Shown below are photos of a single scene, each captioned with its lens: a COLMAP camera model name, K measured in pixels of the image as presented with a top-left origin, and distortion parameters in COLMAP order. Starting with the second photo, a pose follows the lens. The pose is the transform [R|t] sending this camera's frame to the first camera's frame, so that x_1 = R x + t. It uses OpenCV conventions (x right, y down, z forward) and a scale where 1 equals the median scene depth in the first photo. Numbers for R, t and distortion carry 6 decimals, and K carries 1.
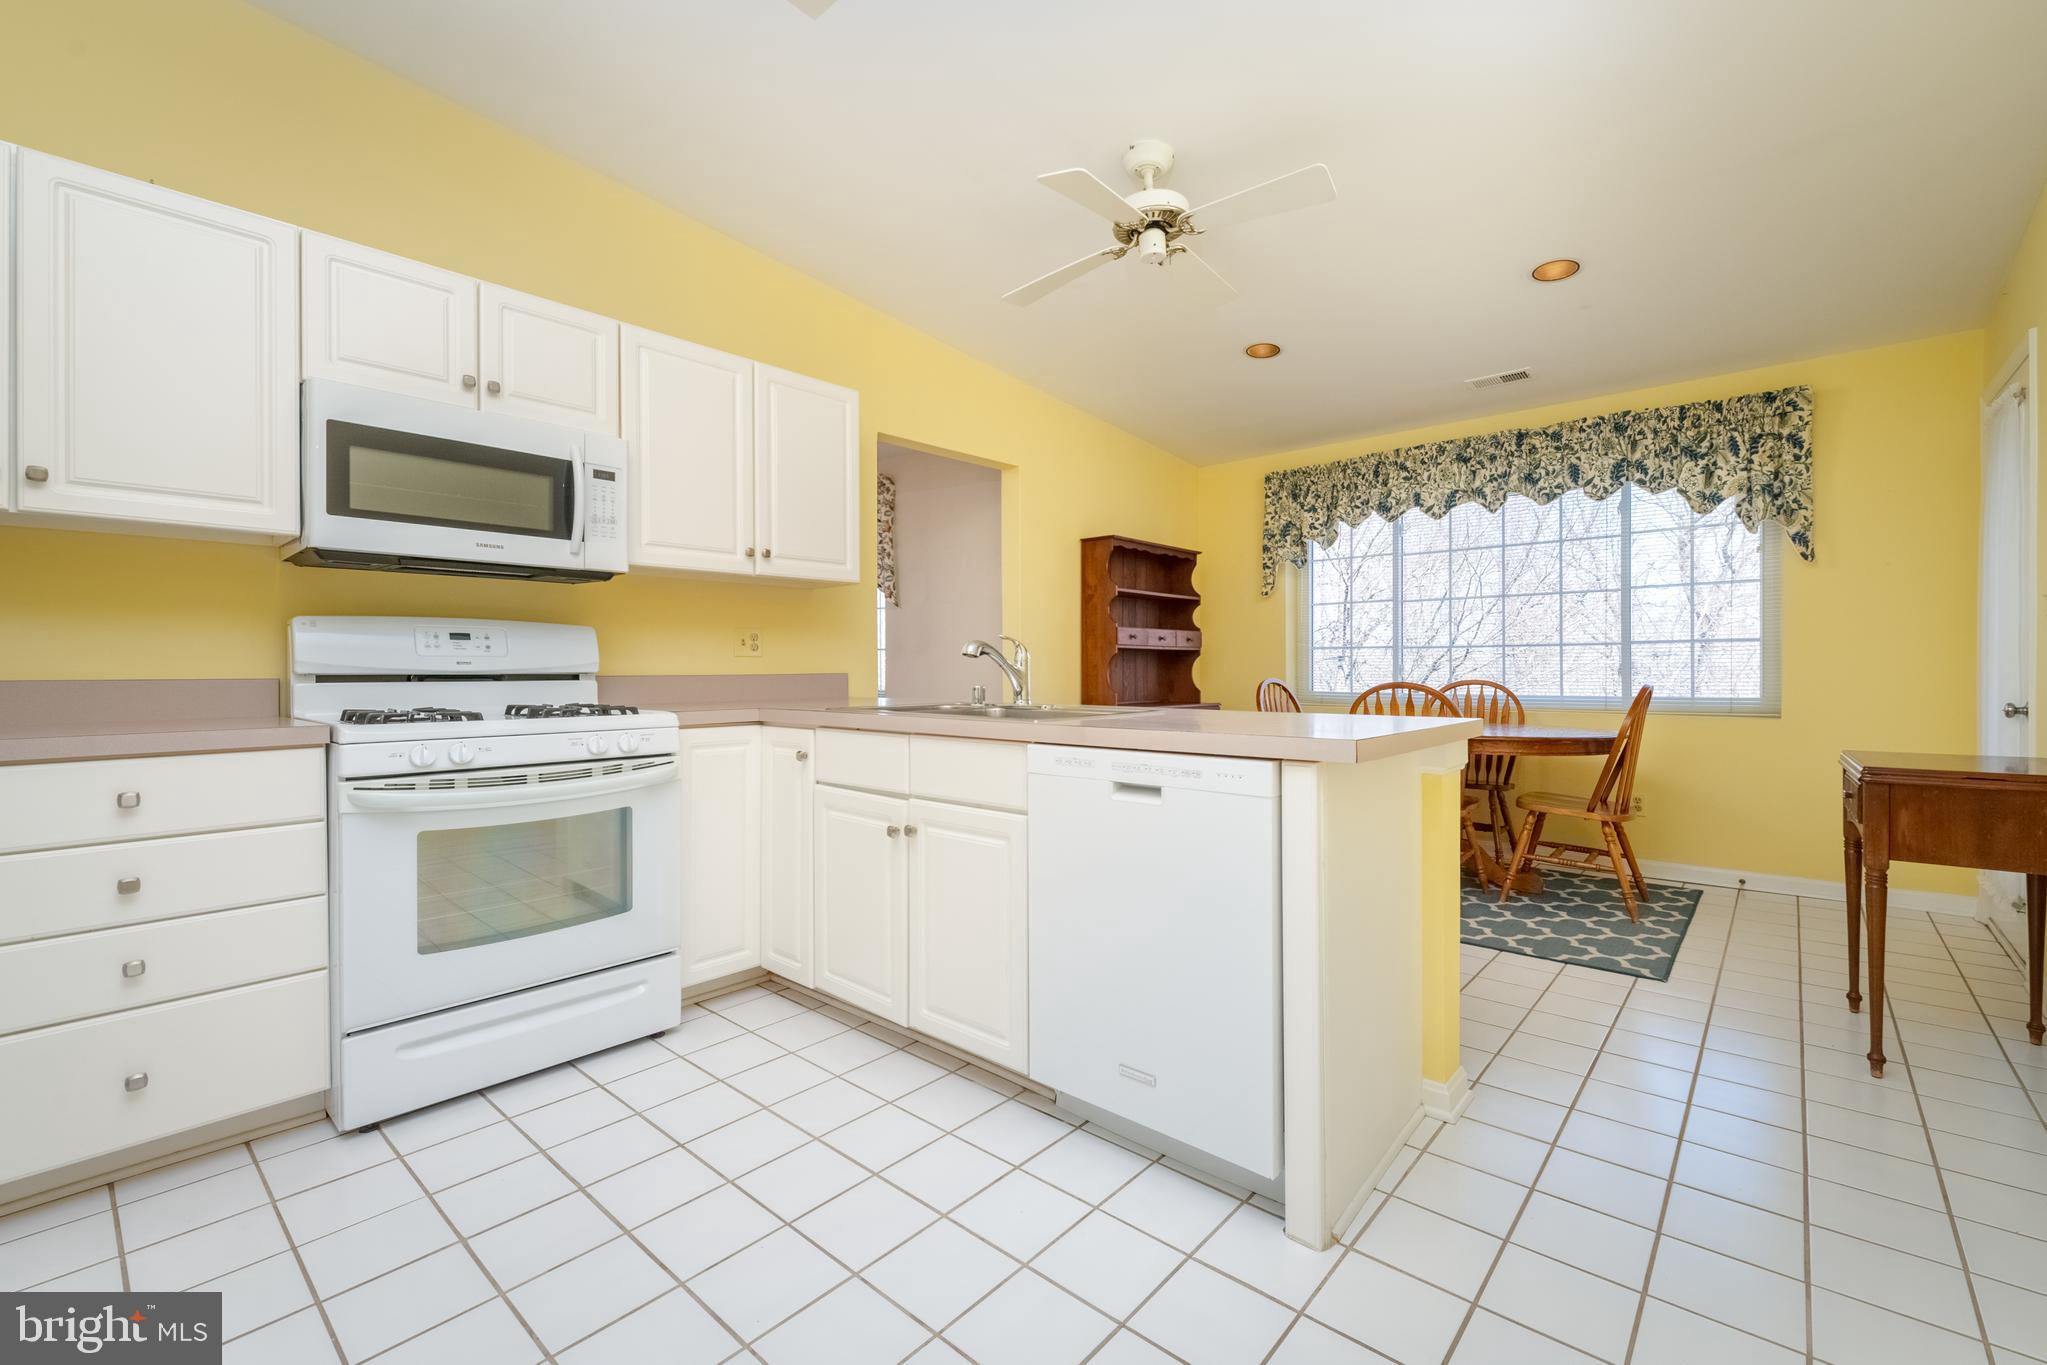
lens RADIAL K [[850.1, 0, 1034.5], [0, 850.1, 673.7], [0, 0, 1]] dist [0.002598, -0.003475]
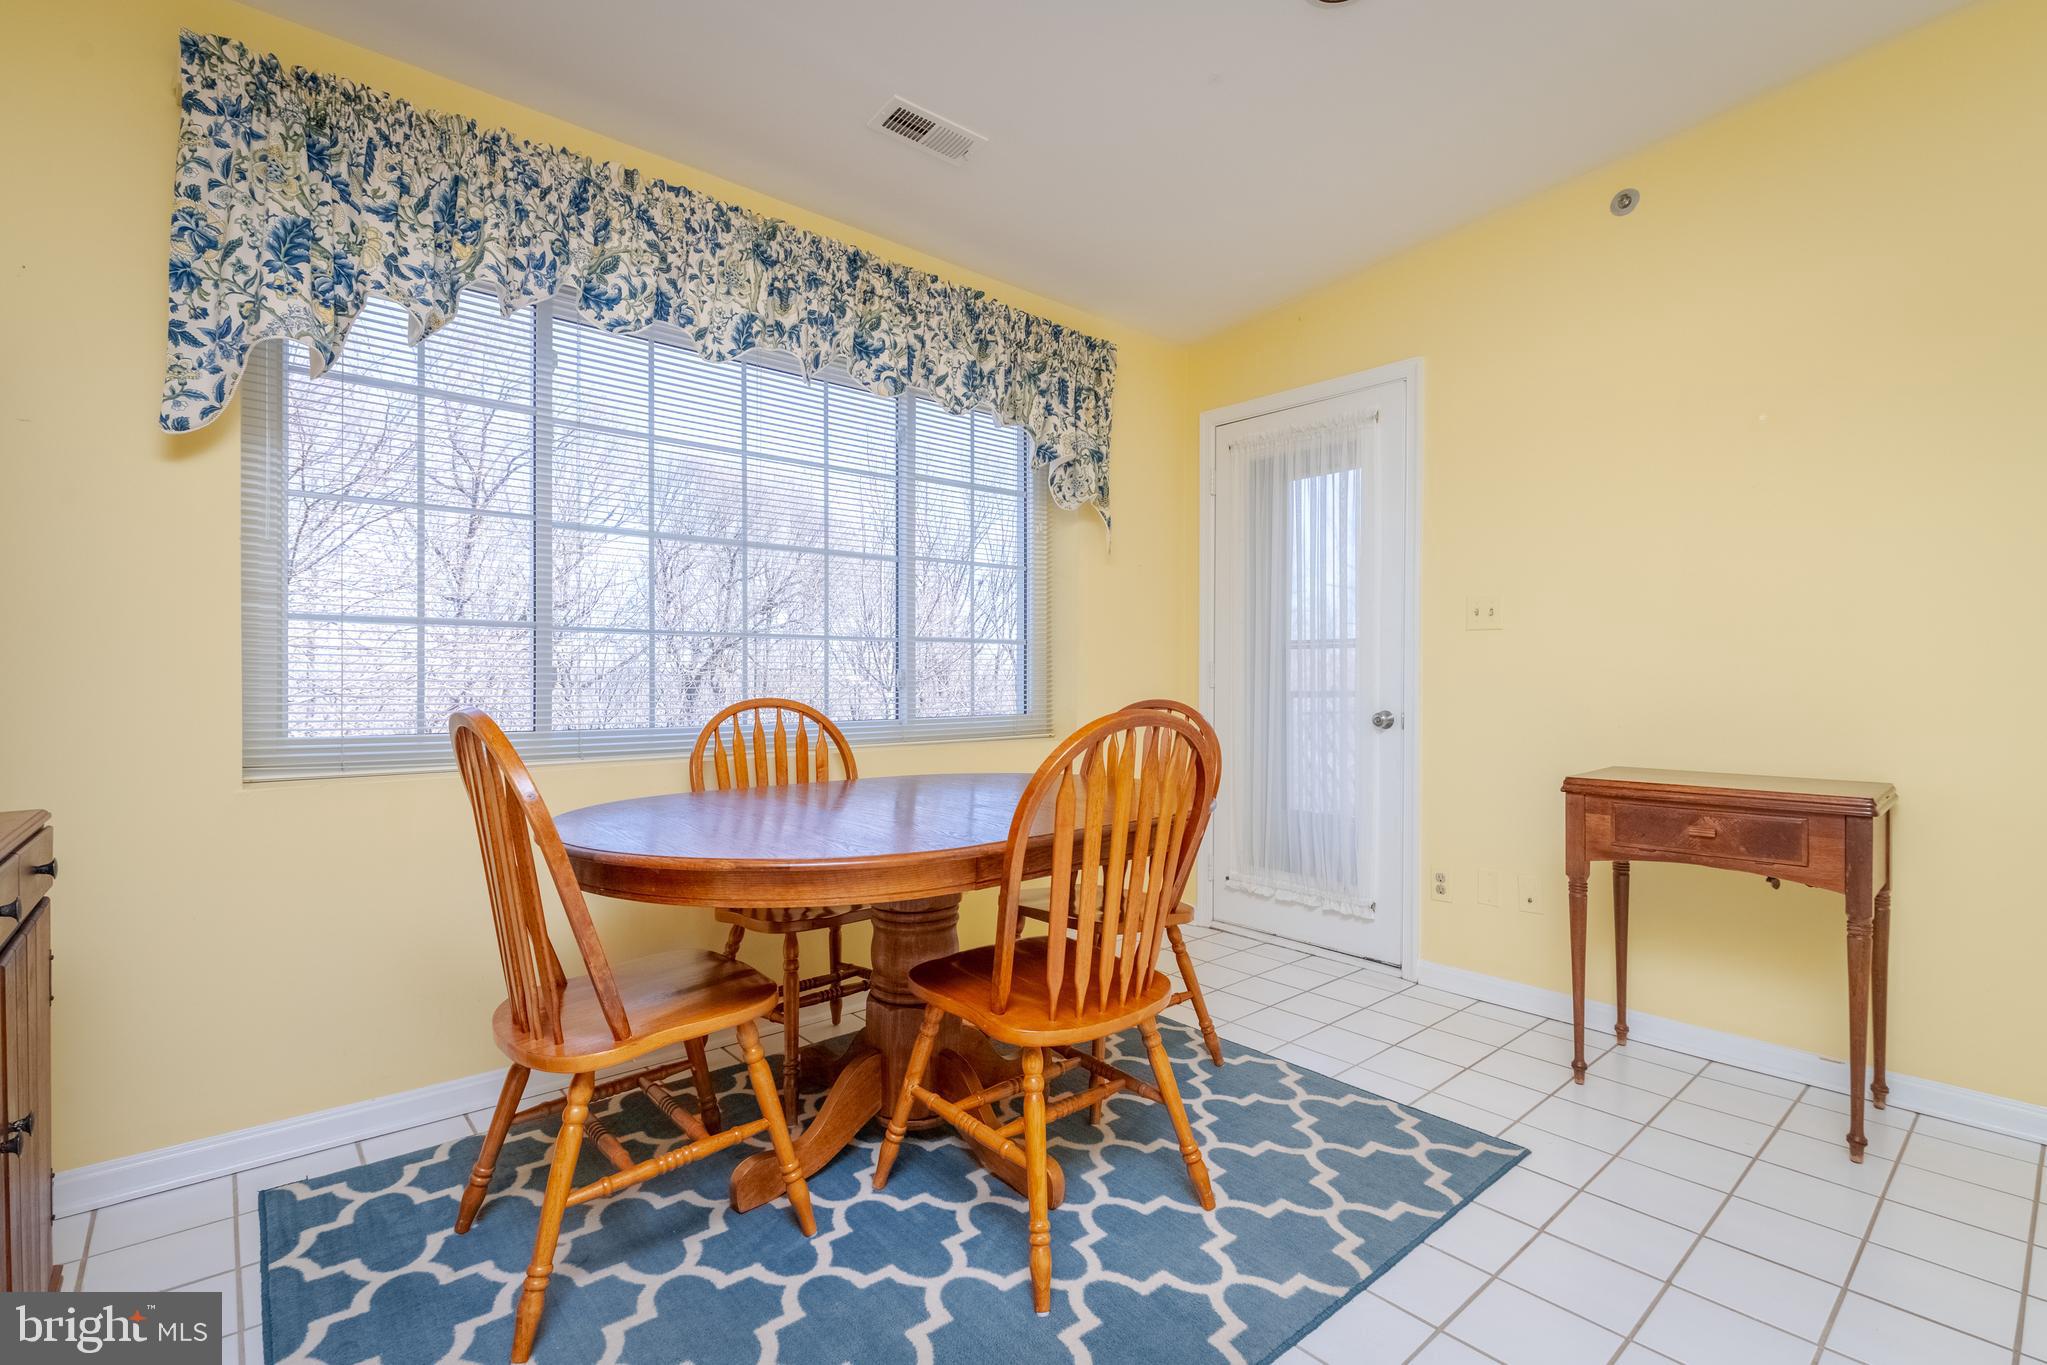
lens RADIAL K [[933.7, 0, 1027.0], [0, 933.7, 681.6], [0, 0, 1]] dist [0.003949, -0.002406]
pose [[0.133044, 0.003929, 0.991102, -0.019503], [0.003444, 0.999984, -0.004426, -0.000397], [-0.991104, 0.004002, 0.133028, 0.801700]]
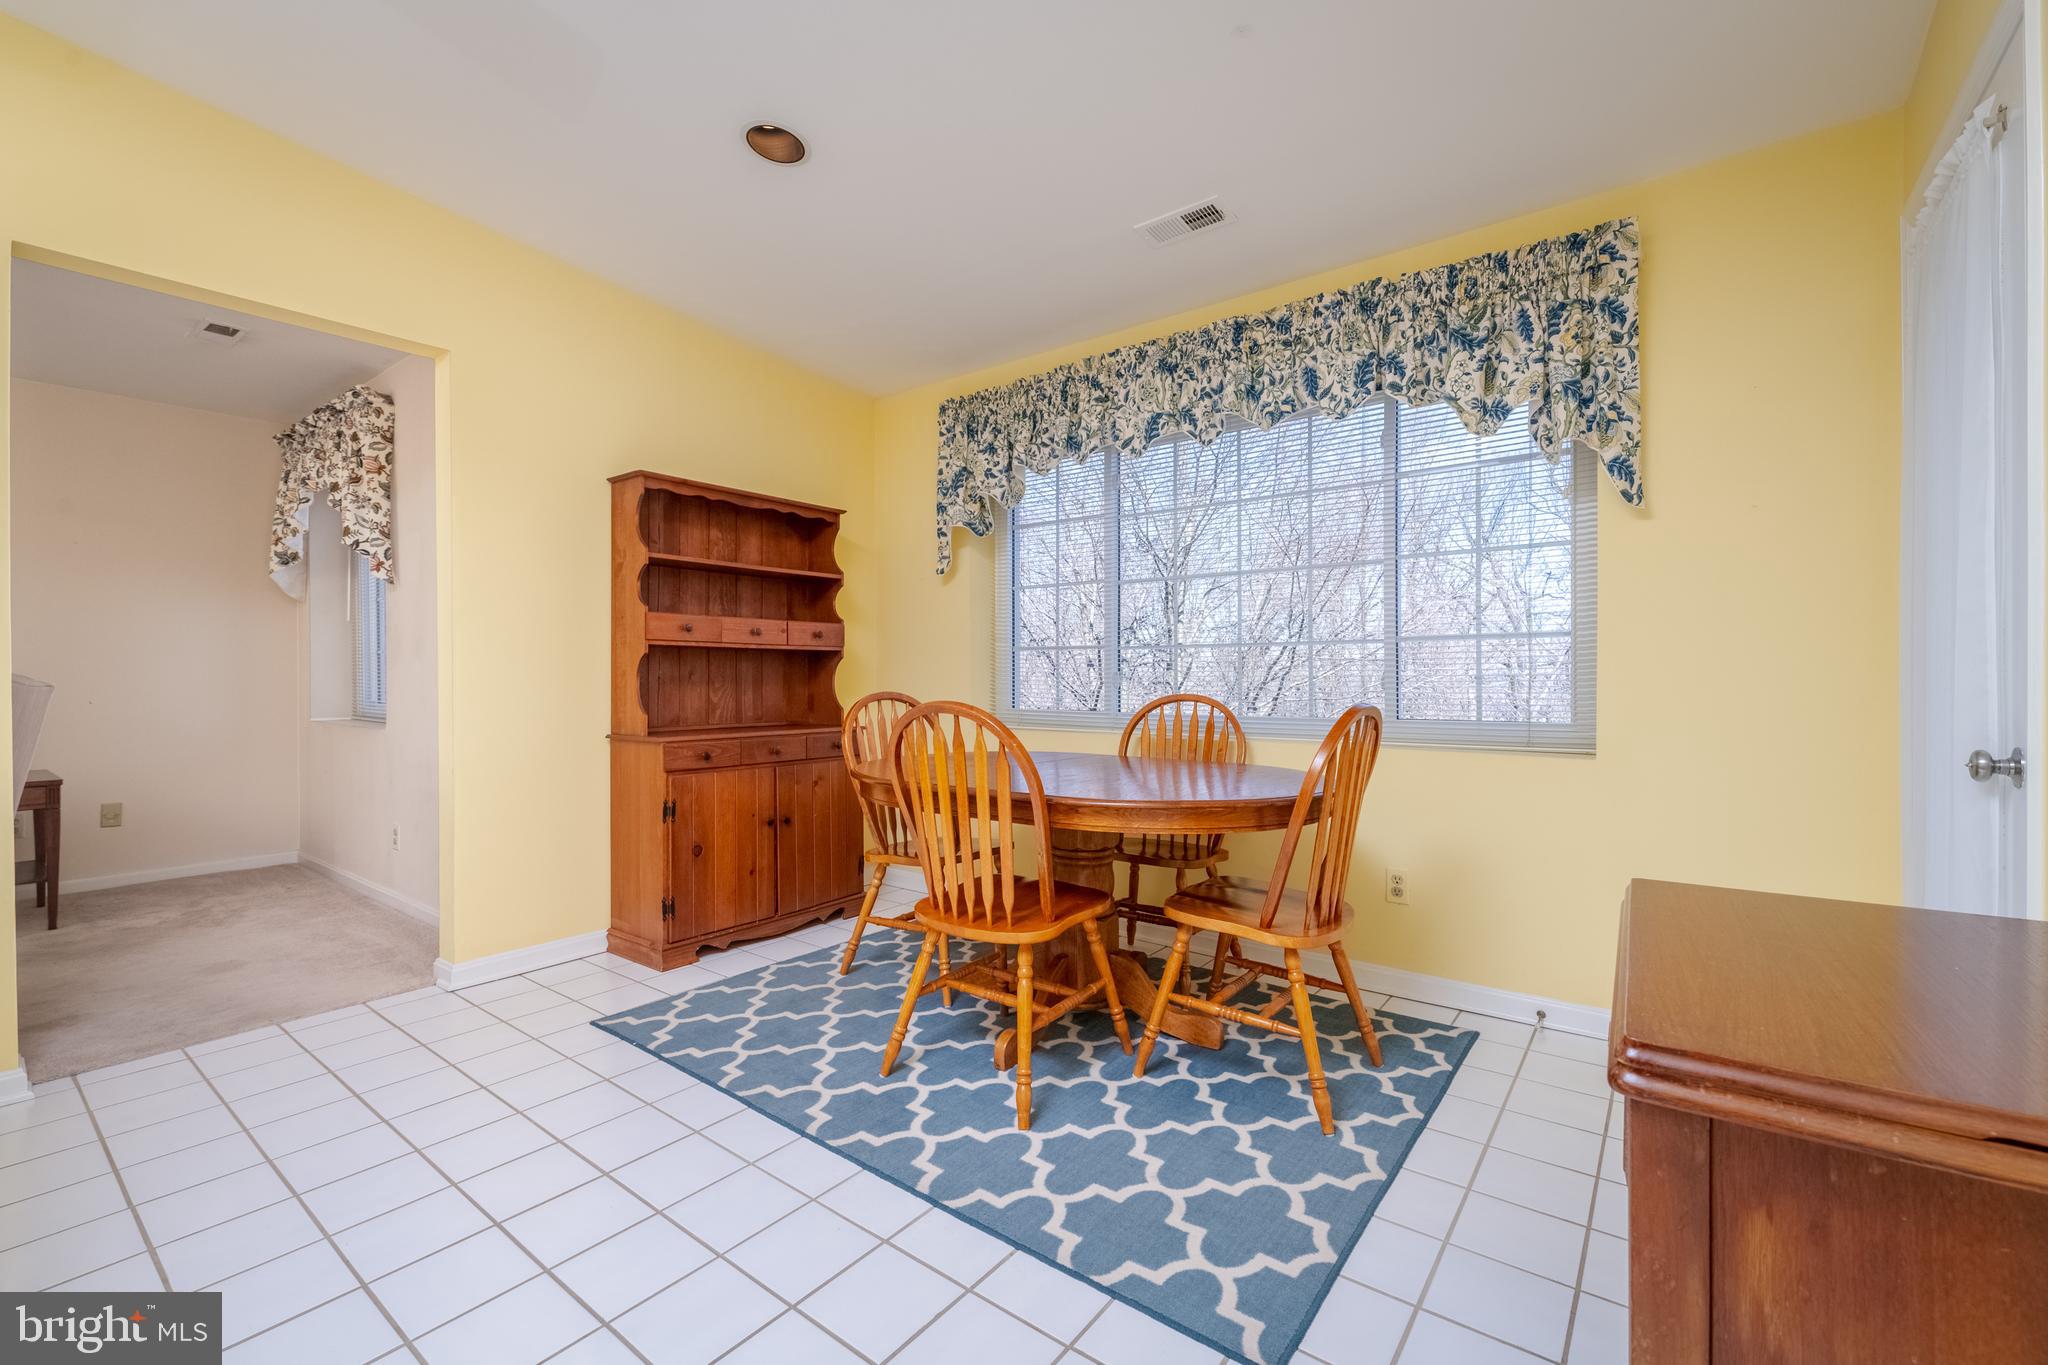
lens RADIAL K [[850.5, 0, 1030.6], [0, 850.5, 677.7], [0, 0, 1]] dist [0.002598, -0.003475]
pose [[0.997463, 0.002448, 0.071143, 0.360666], [-0.002171, 0.999990, -0.003977, -0.003435], [-0.071152, 0.003812, 0.997458, 0.348386]]
